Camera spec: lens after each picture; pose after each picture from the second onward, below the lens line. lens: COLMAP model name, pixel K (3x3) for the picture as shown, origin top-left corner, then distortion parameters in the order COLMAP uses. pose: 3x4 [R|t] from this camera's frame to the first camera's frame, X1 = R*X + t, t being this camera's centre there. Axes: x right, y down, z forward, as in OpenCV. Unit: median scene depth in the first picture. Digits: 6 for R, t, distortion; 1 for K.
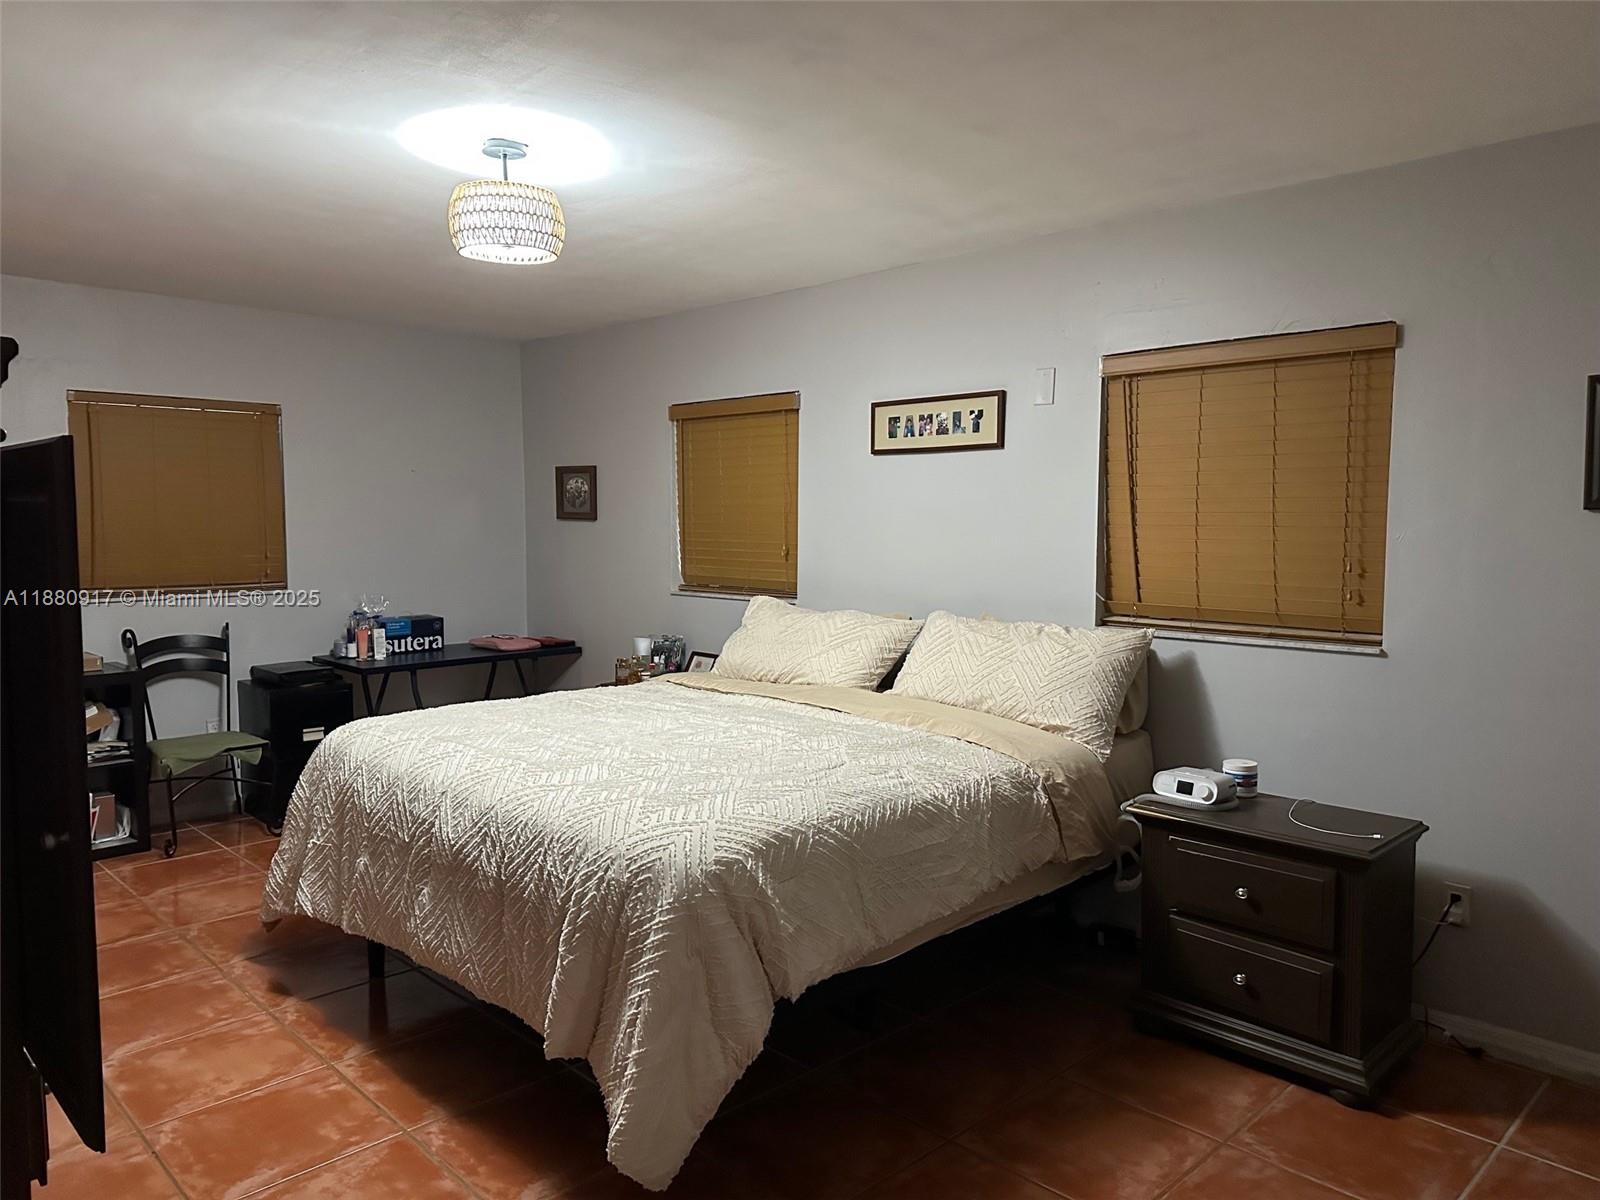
lens RADIAL K [[1128.7, 0, 801.8], [0, 1128.7, 582.7], [0, 0, 1]] dist [0.034552, -0.010004]
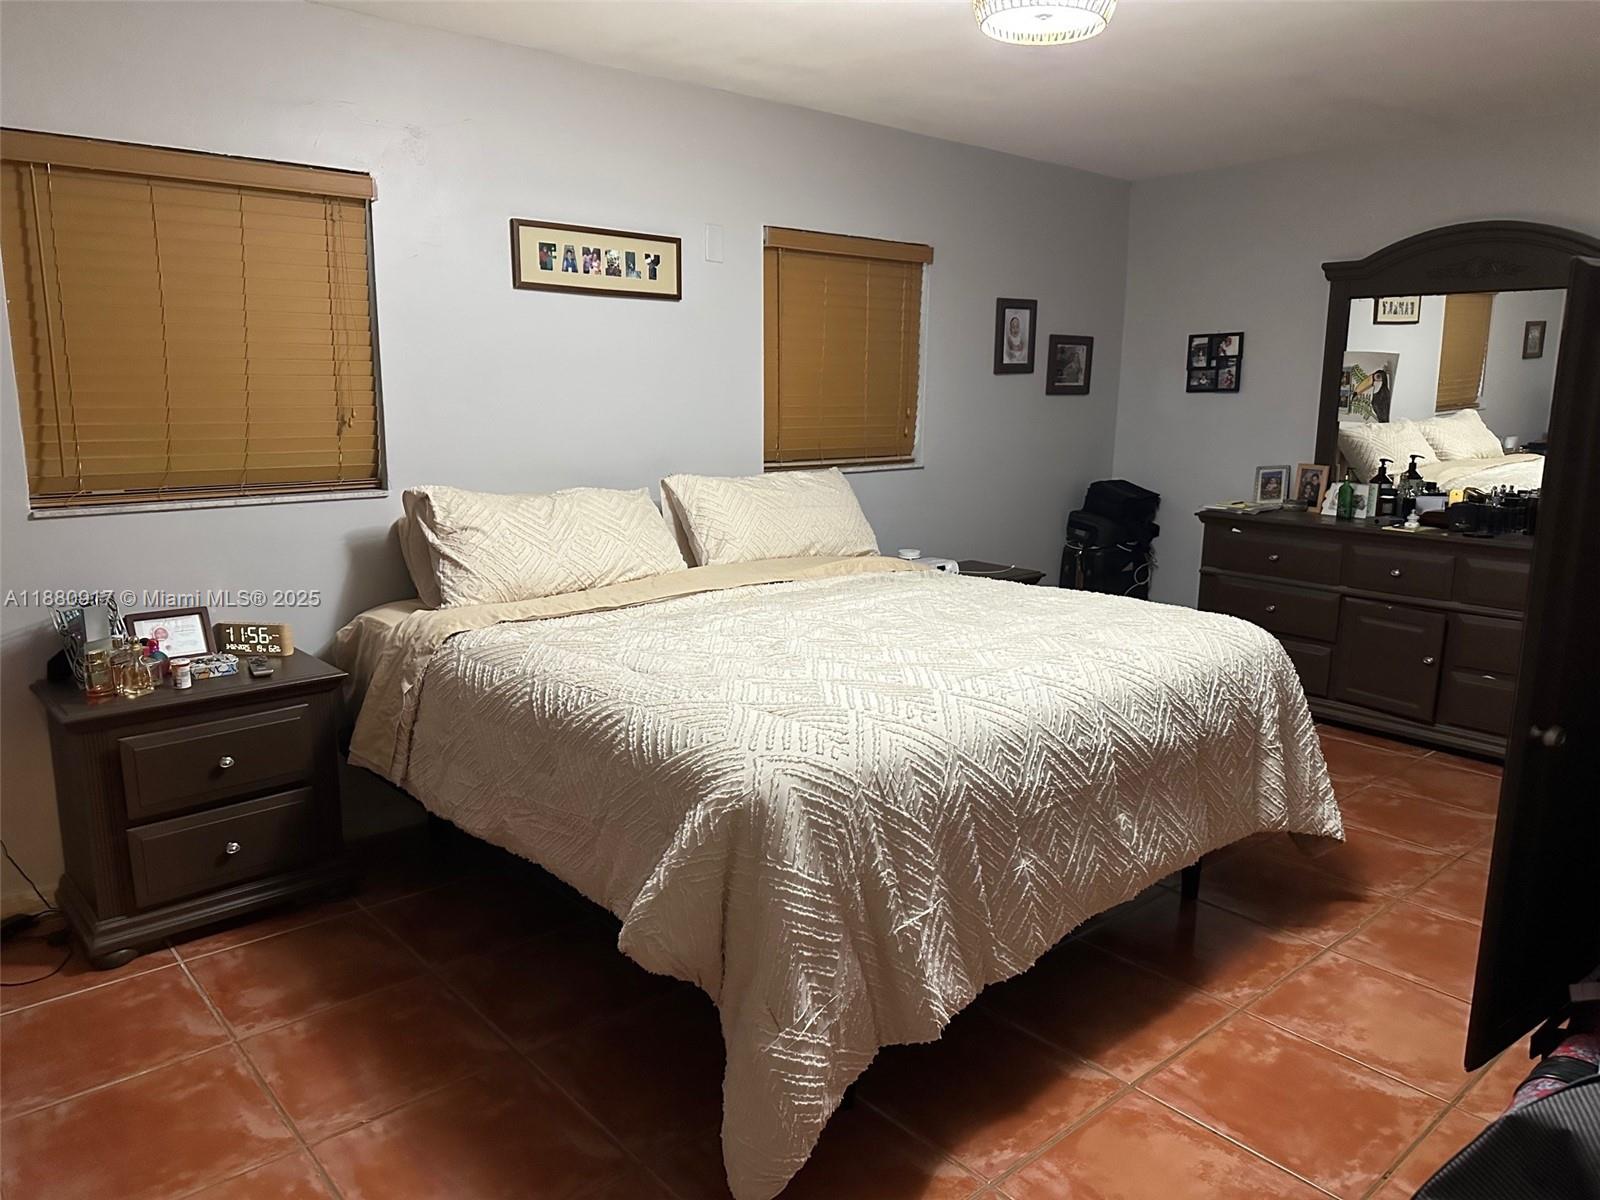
lens RADIAL K [[1128.7, 0, 801.2], [0, 1128.7, 609.1], [0, 0, 1]] dist [0.034552, -0.010004]
pose [[0.045709, -0.190406, 0.980641, -0.787538], [0.052481, 0.980769, 0.187985, -0.035167], [-0.997575, 0.042872, 0.054823, 0.822903]]
